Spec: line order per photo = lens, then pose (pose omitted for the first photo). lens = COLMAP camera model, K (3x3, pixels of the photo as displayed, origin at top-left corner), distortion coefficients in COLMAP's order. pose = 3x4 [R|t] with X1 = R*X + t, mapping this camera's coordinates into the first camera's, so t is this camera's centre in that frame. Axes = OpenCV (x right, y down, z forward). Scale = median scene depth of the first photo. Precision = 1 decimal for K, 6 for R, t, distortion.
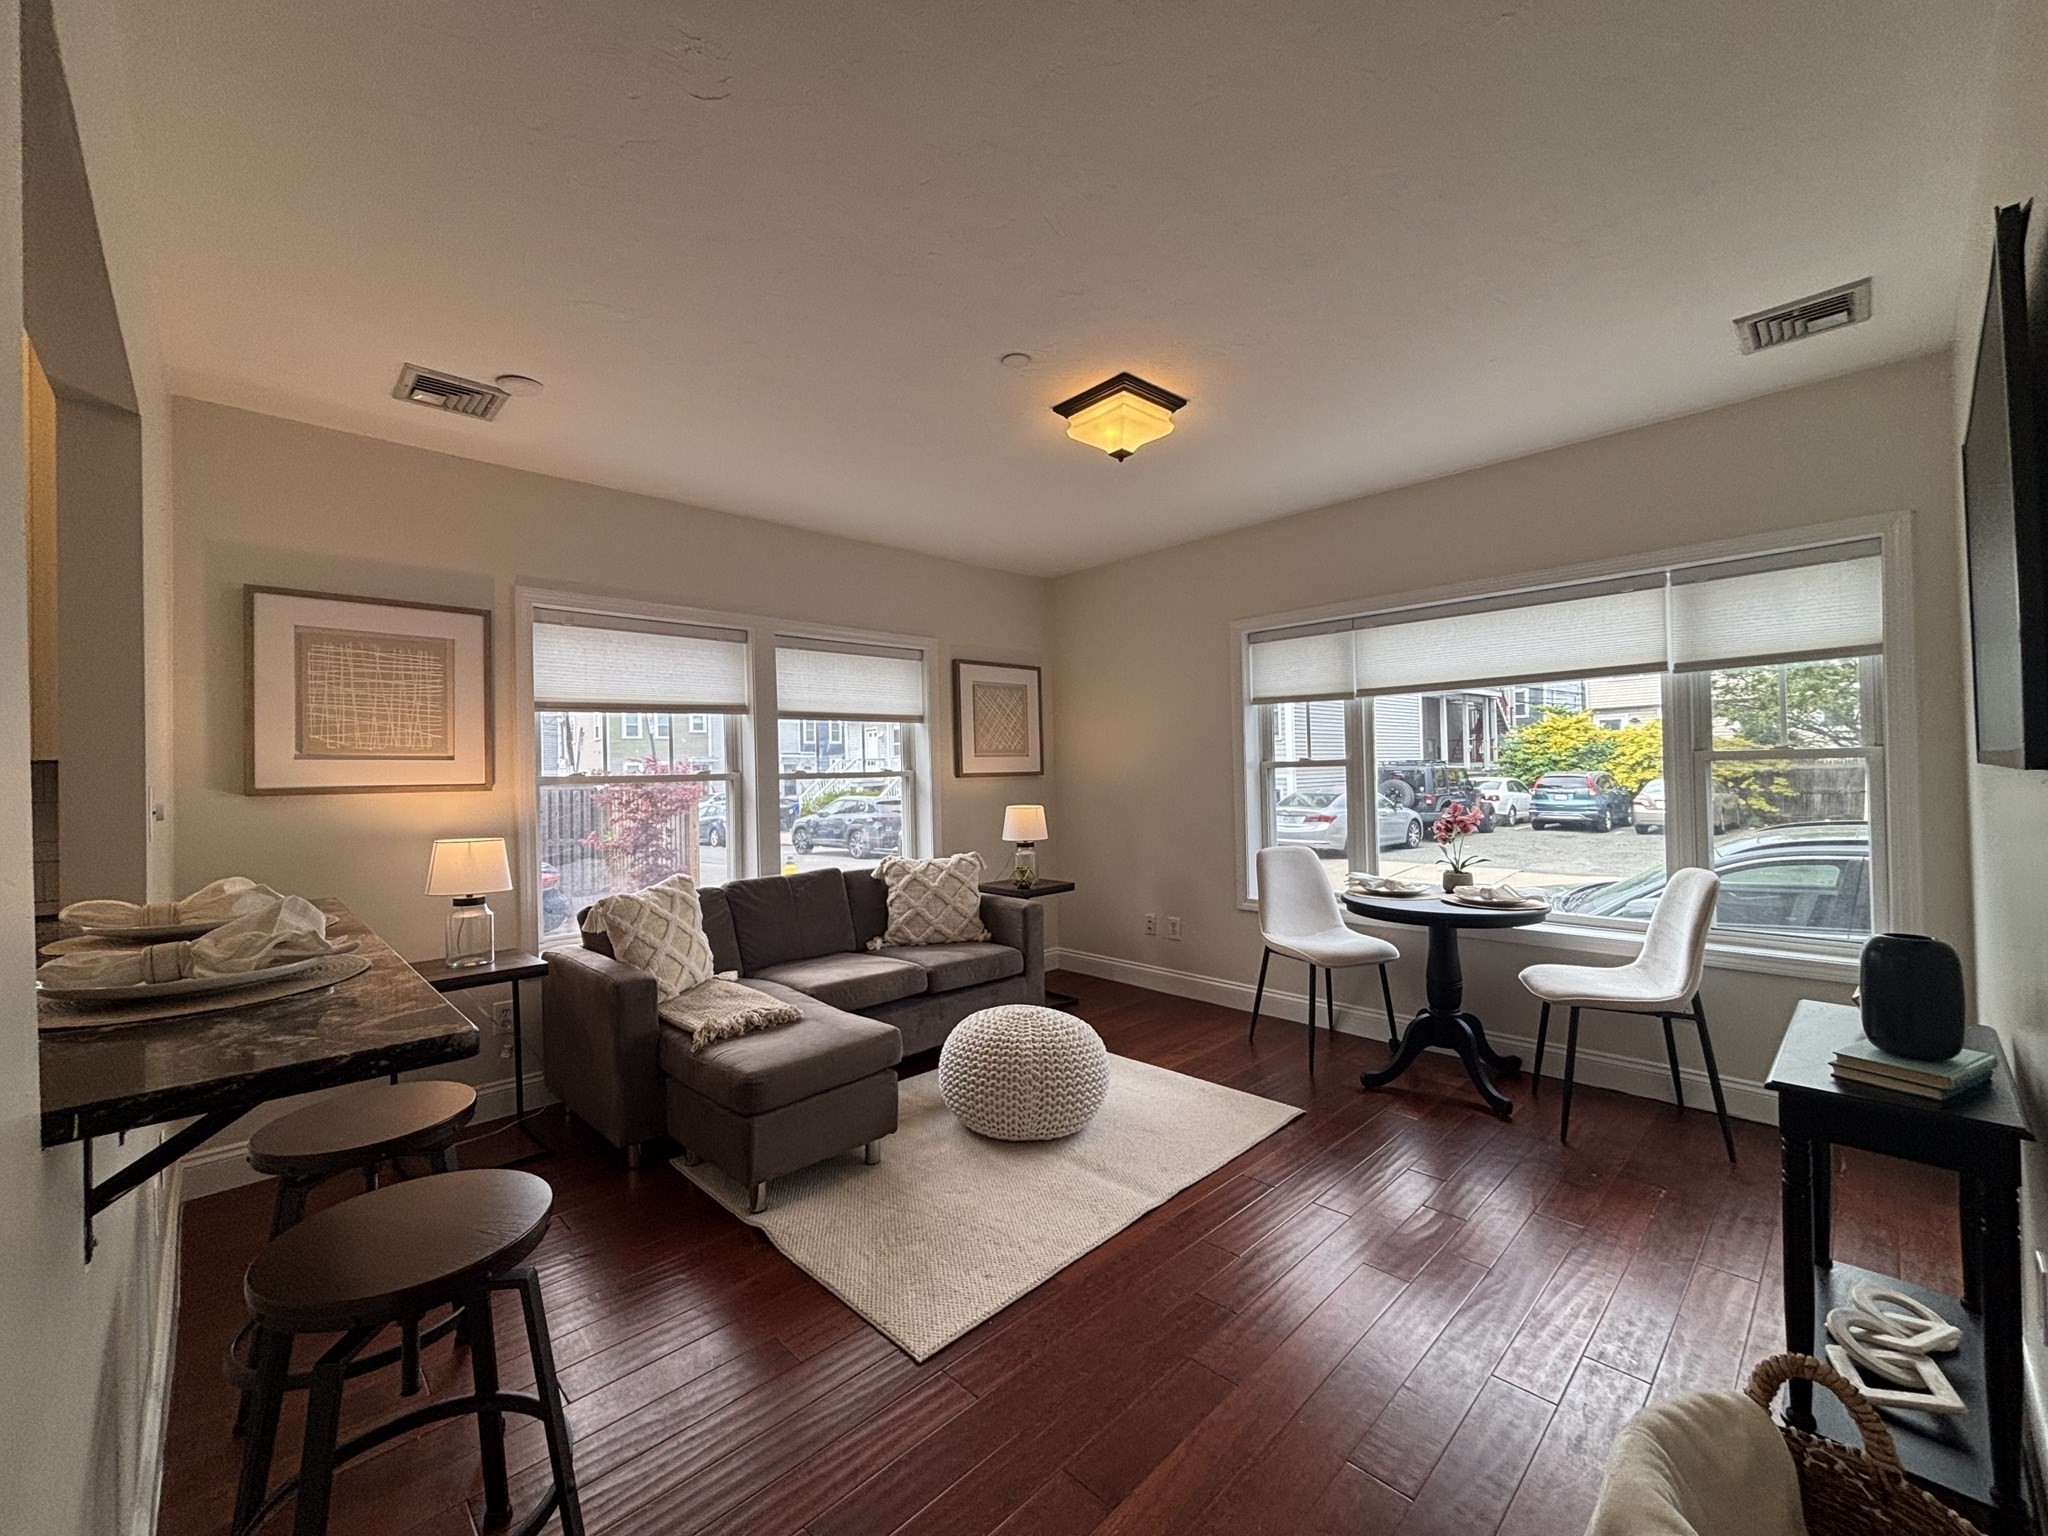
lens RADIAL K [[818.3, 0, 1034.8], [0, 818.3, 769.2], [0, 0, 1]] dist [0.000221, 0.000024]
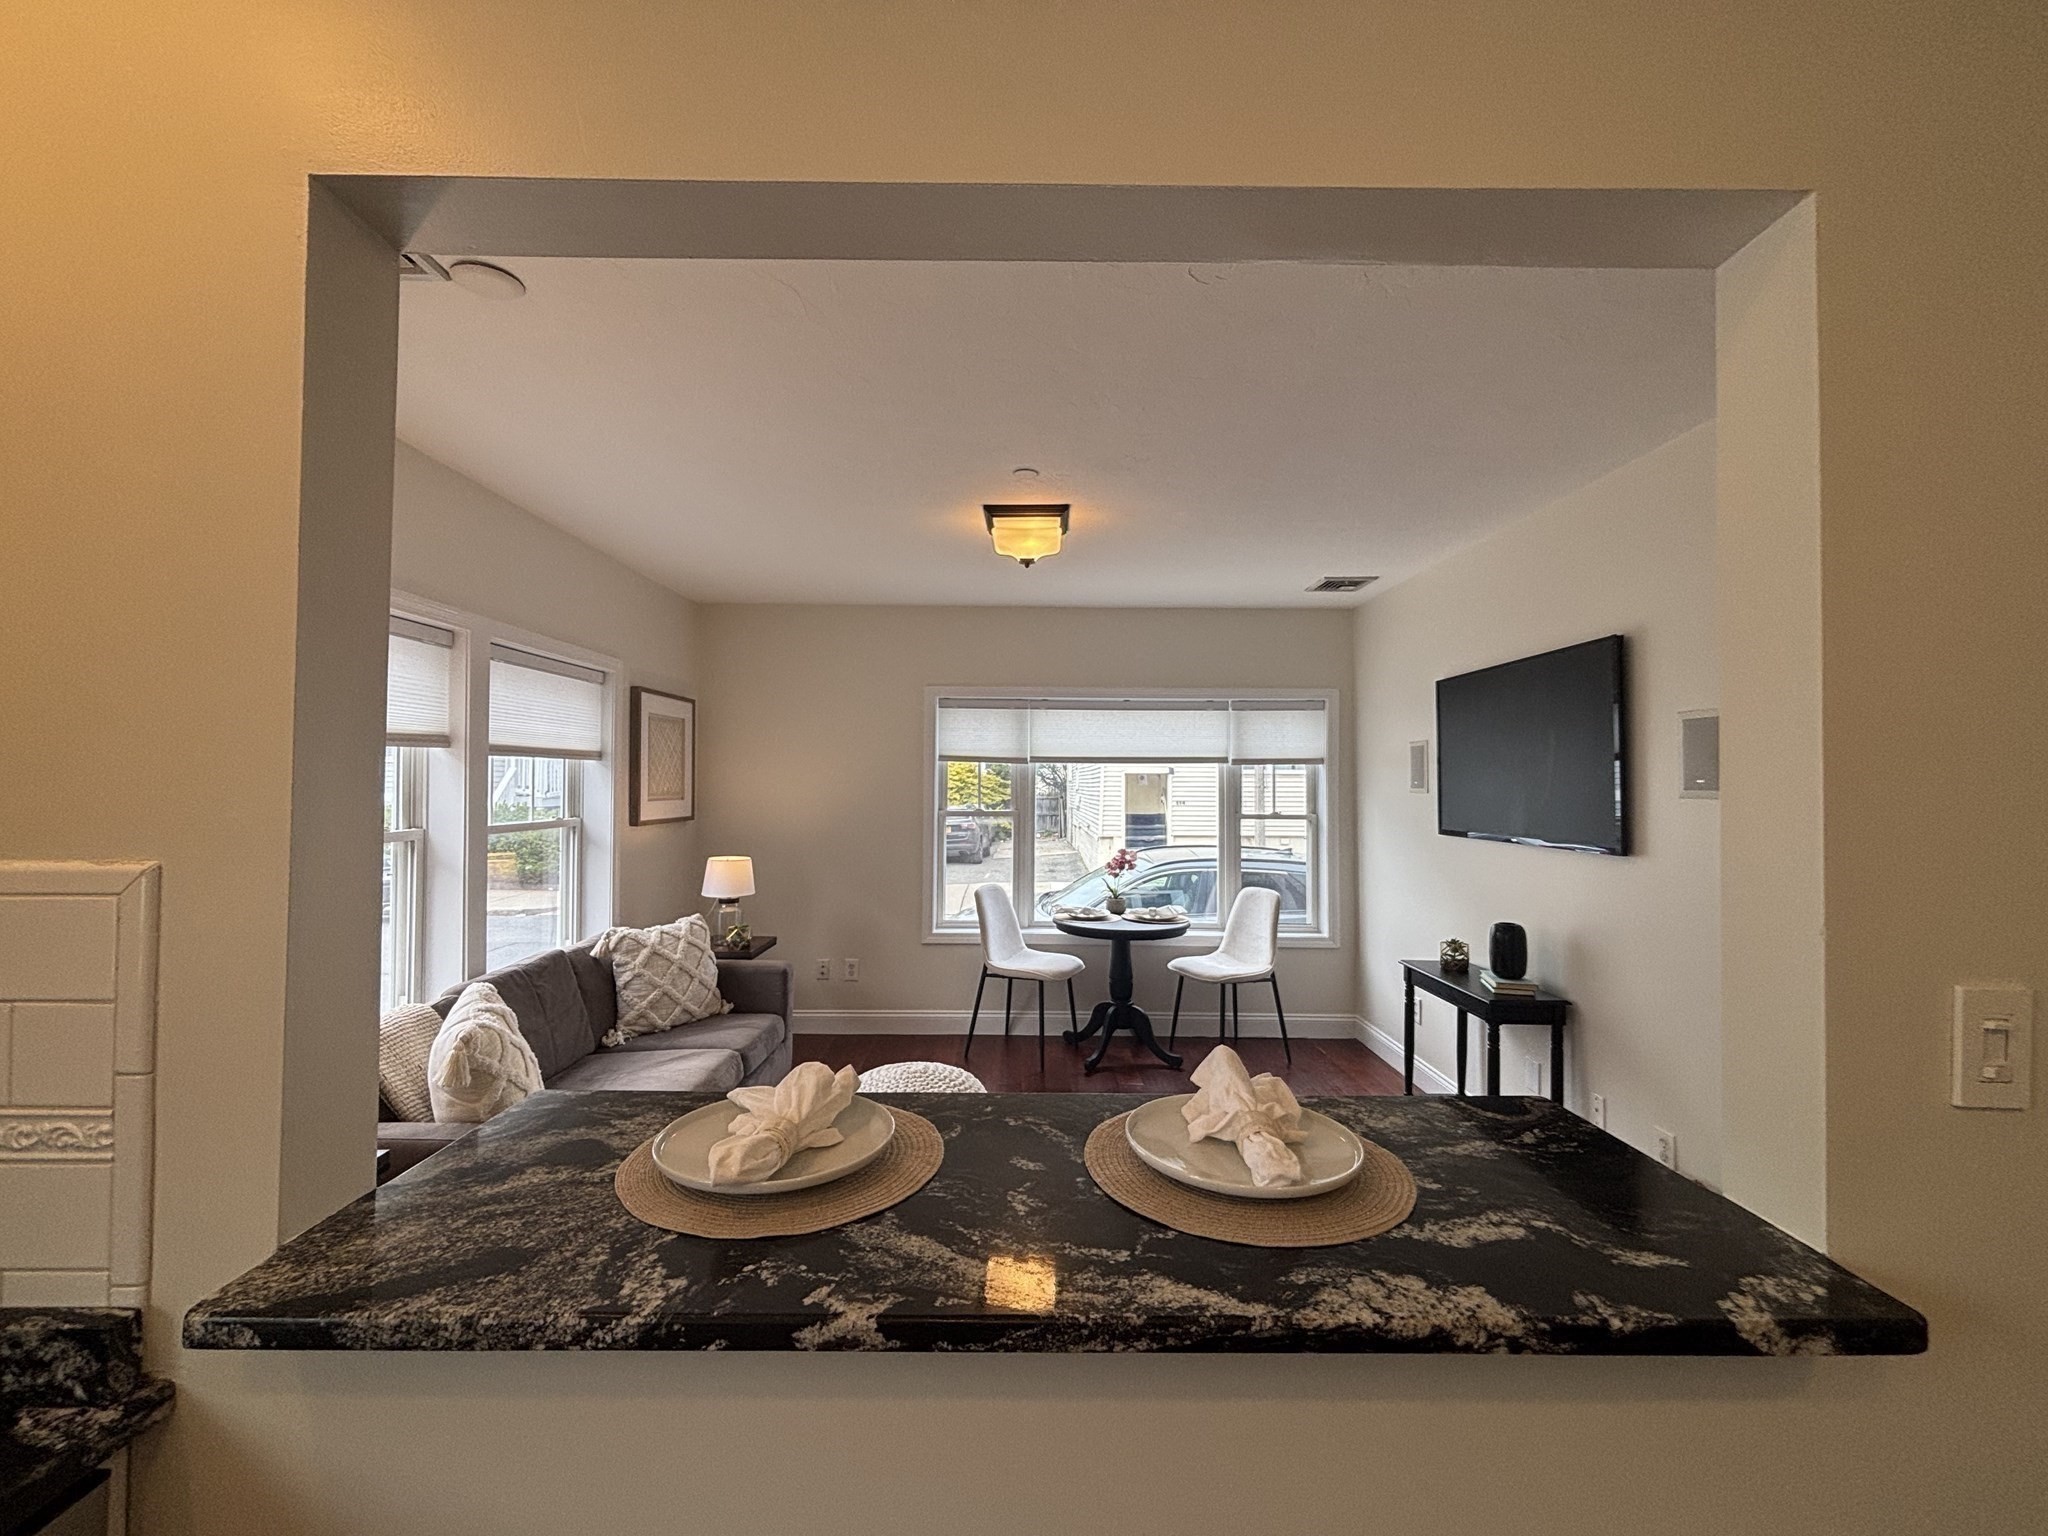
lens RADIAL K [[818.3, 0, 1034.8], [0, 818.3, 769.2], [0, 0, 1]] dist [0.000221, 0.000024]
pose [[0.691498, 0.040679, 0.721232, -0.493428], [-0.026281, 0.999169, -0.031158, -0.038824], [-0.721900, 0.002590, 0.691993, 0.134116]]
